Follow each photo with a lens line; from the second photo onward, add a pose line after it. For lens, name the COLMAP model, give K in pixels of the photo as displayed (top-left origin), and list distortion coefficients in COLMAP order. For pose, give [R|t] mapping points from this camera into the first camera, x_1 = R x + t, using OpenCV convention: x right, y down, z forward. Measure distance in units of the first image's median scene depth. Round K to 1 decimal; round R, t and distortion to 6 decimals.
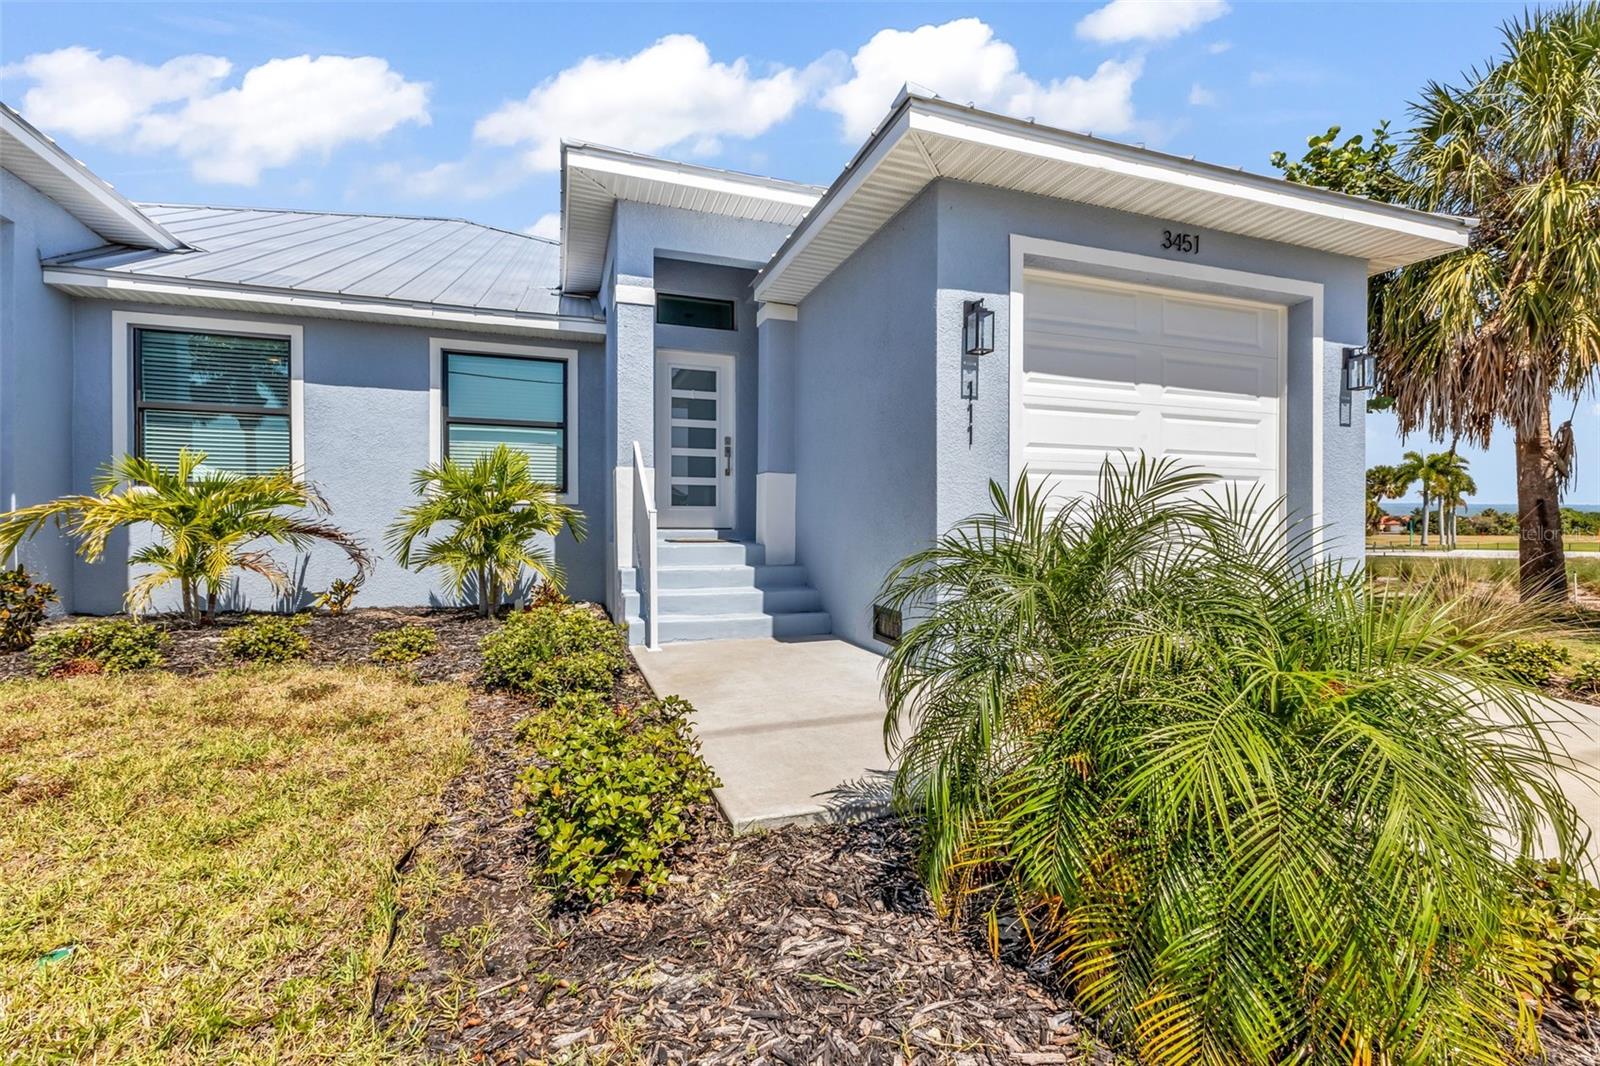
lens RADIAL K [[699.3, 0, 796.2], [0, 699.3, 526.3], [0, 0, 1]] dist [0.014696, -0.002227]
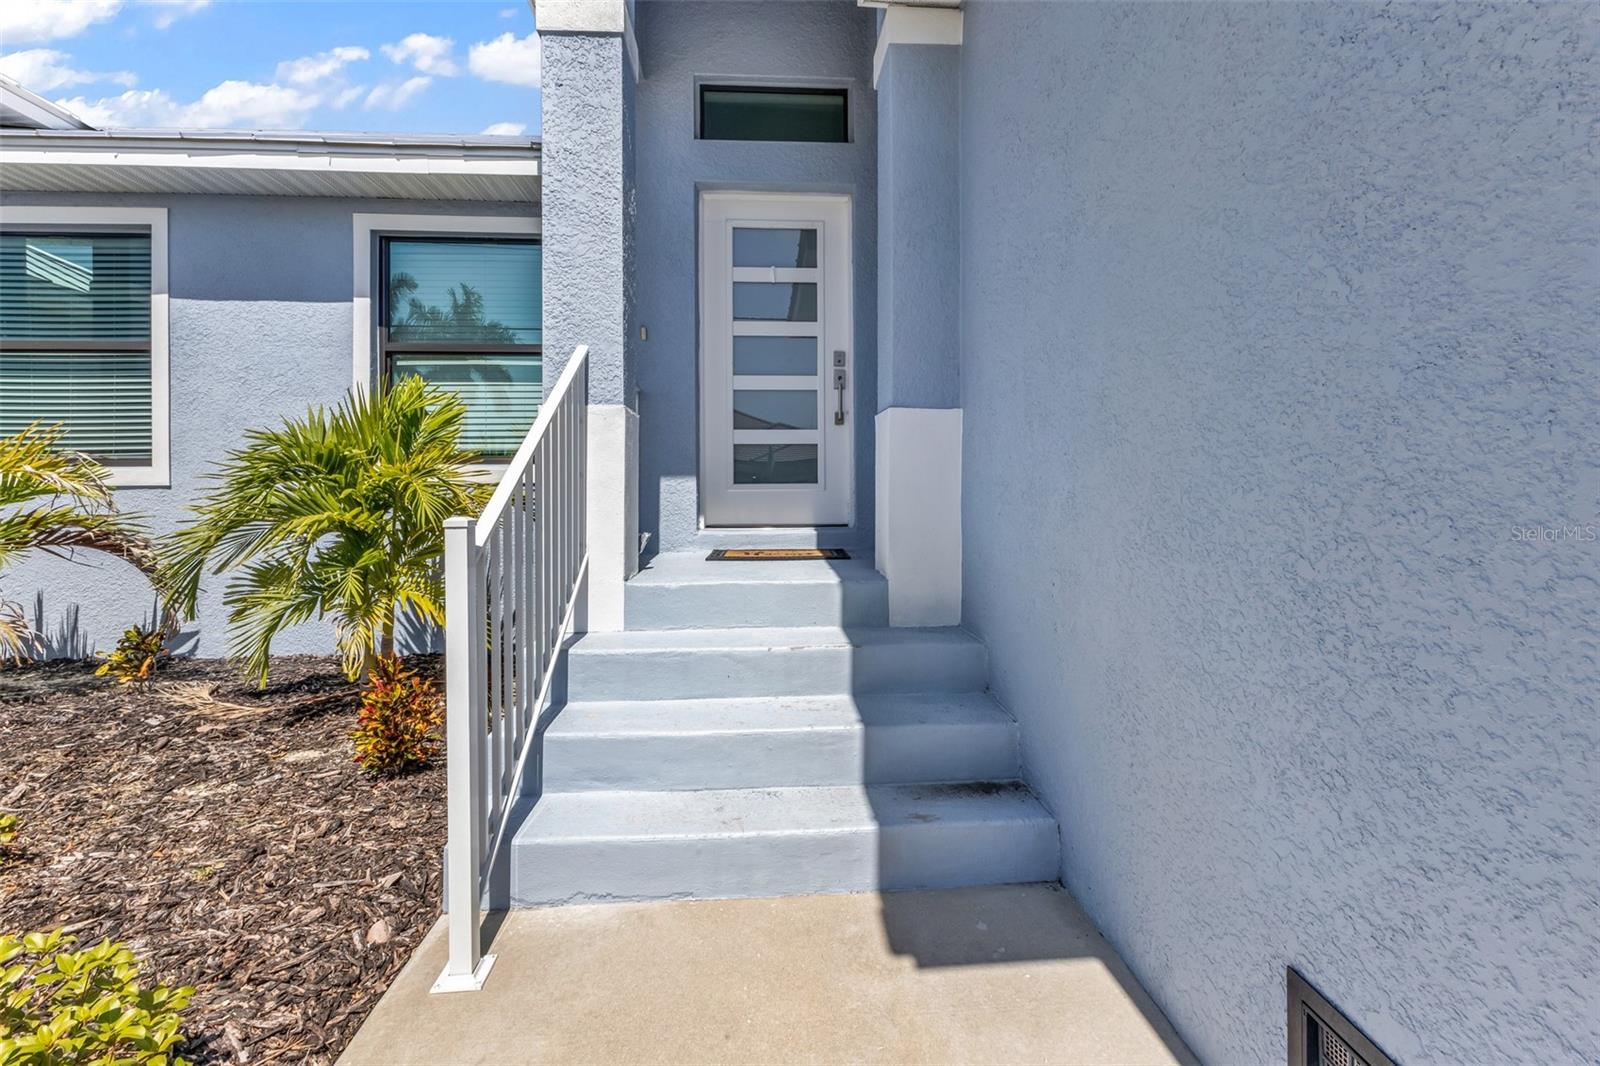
lens RADIAL K [[699.3, 0, 804.8], [0, 699.3, 483.6], [0, 0, 1]] dist [0.014696, -0.002227]
pose [[0.962557, -0.011096, -0.270851, 0.021478], [0.007994, 0.999889, -0.012552, -0.026145], [0.270960, 0.009917, 0.962540, 0.573489]]
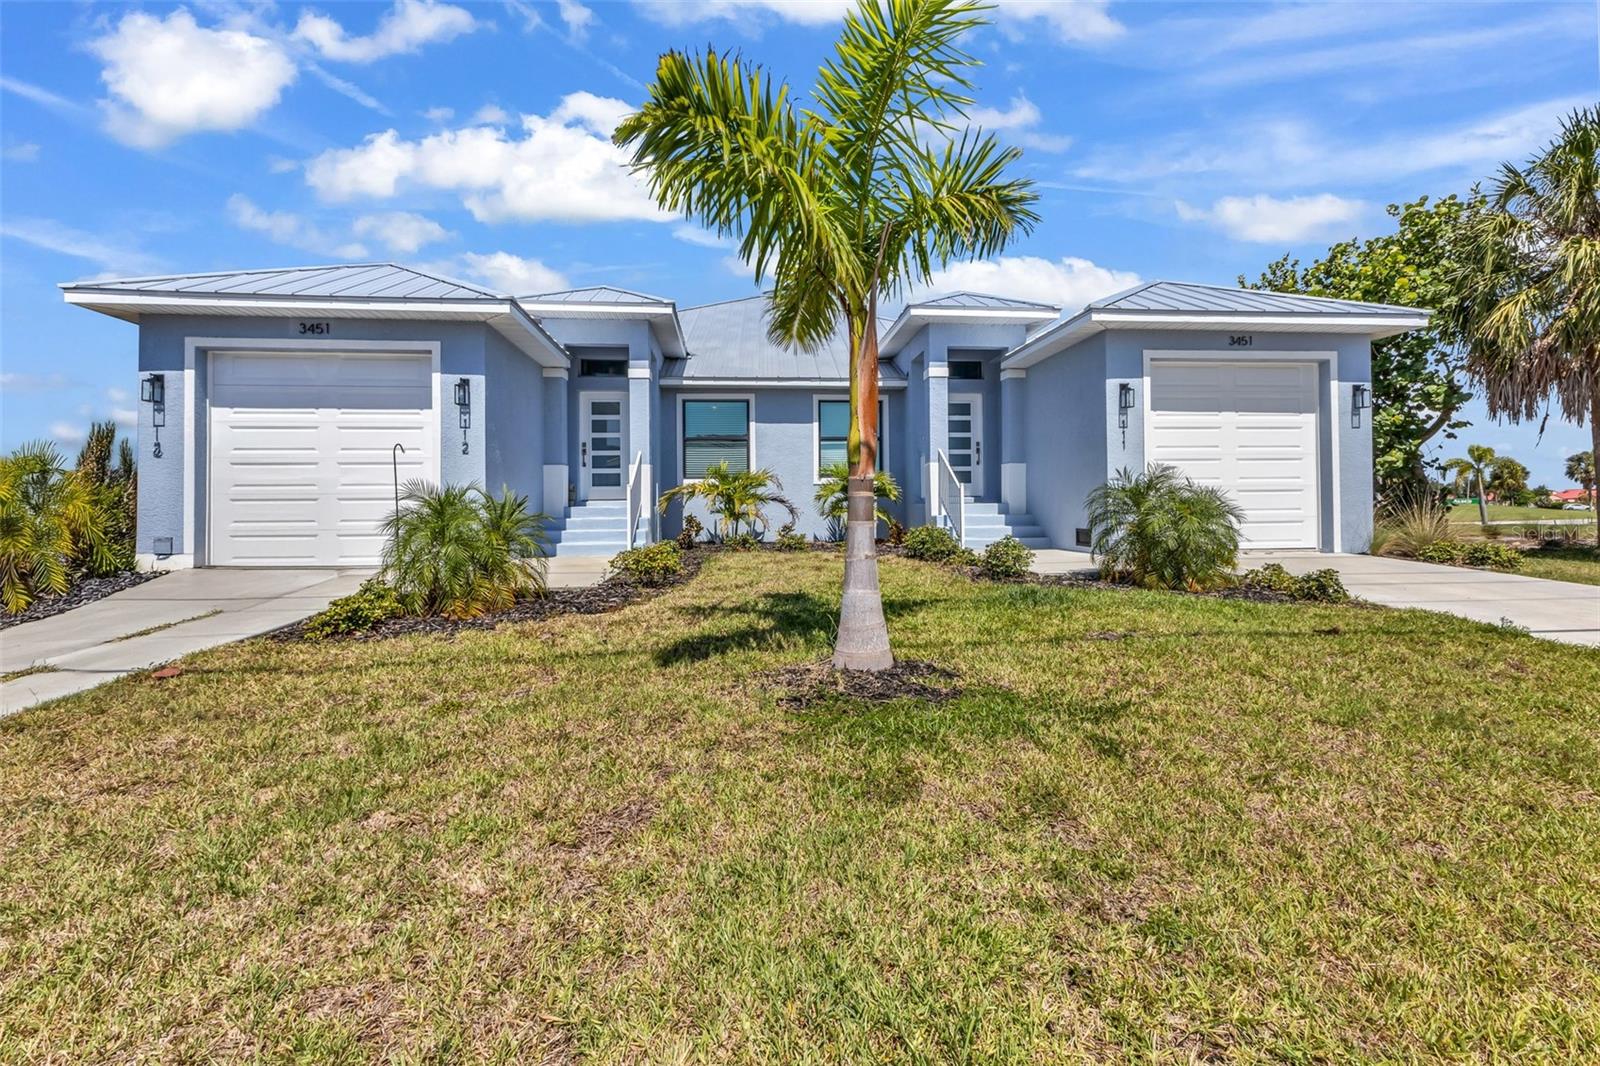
lens RADIAL K [[699.3, 0, 799.7], [0, 699.3, 503.0], [0, 0, 1]] dist [0.014696, -0.002227]
pose [[0.972151, -0.015213, -0.233861, -0.144274], [0.012417, 0.999833, -0.013426, 0.044254], [0.234026, 0.010148, 0.972177, -0.870558]]
